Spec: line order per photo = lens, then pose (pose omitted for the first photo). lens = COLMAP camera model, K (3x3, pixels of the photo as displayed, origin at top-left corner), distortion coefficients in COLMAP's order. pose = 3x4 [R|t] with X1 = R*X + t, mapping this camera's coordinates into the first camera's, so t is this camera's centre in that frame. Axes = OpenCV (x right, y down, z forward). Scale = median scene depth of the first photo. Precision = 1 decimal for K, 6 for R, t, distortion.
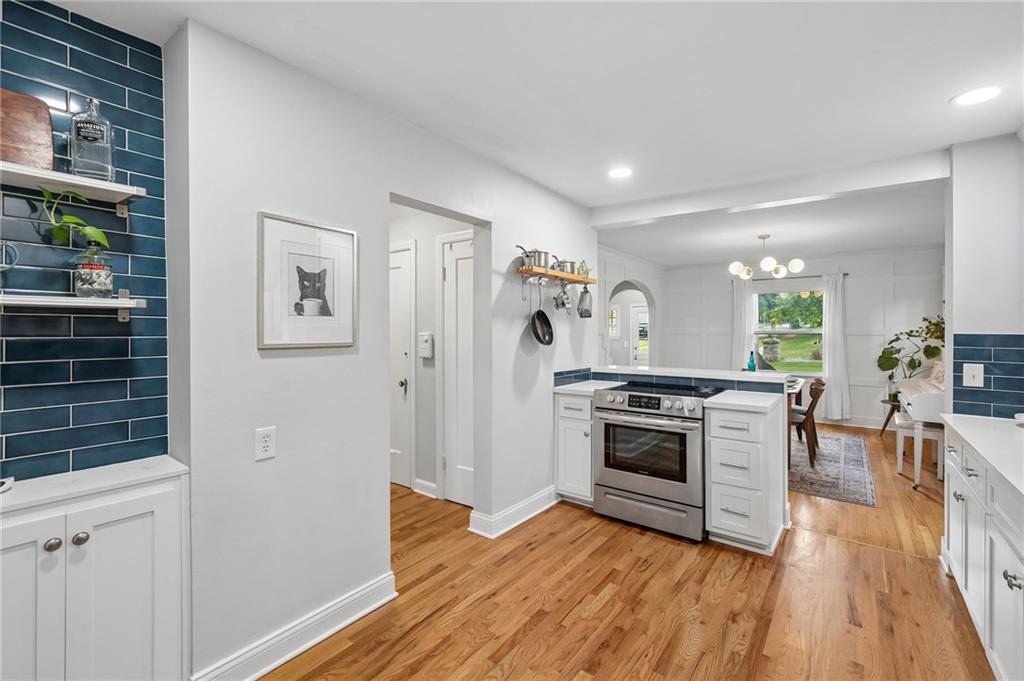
lens RADIAL K [[440.2, 0, 511.9], [0, 440.2, 338.1], [0, 0, 1]] dist [-0.000688, -0.000352]
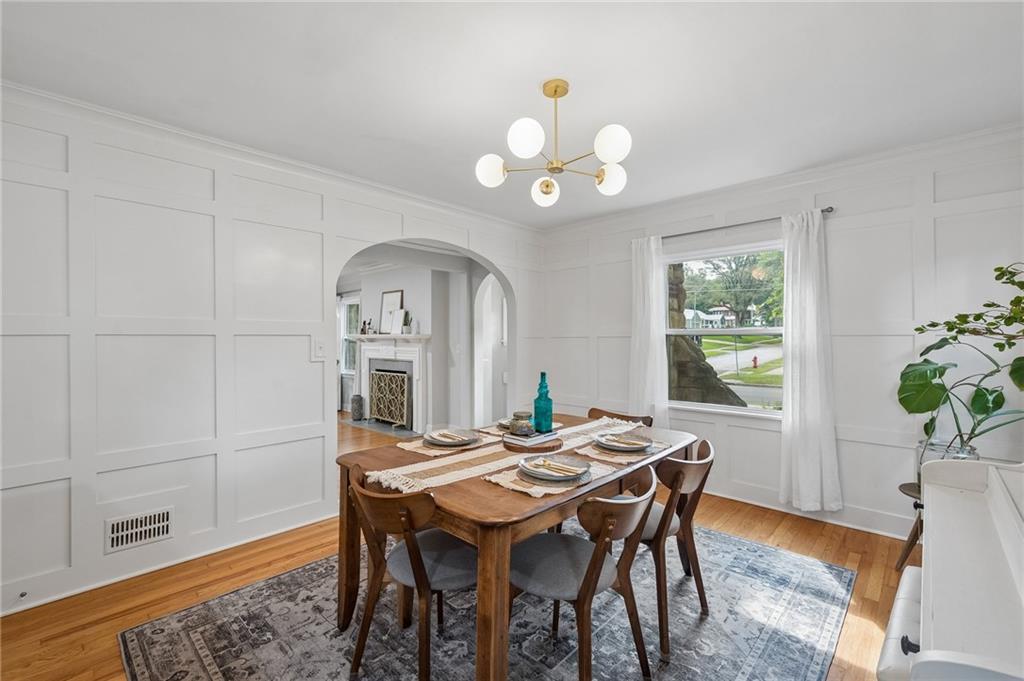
lens RADIAL K [[429.0, 0, 512.0], [0, 429.0, 340.5], [0, 0, 1]] dist [-0.000546, 0.000093]
pose [[0.992910, -0.001744, -0.118854, 0.504411], [0.000026, 0.999895, -0.014459, 0.005767], [0.118867, 0.014353, 0.992806, 0.527699]]
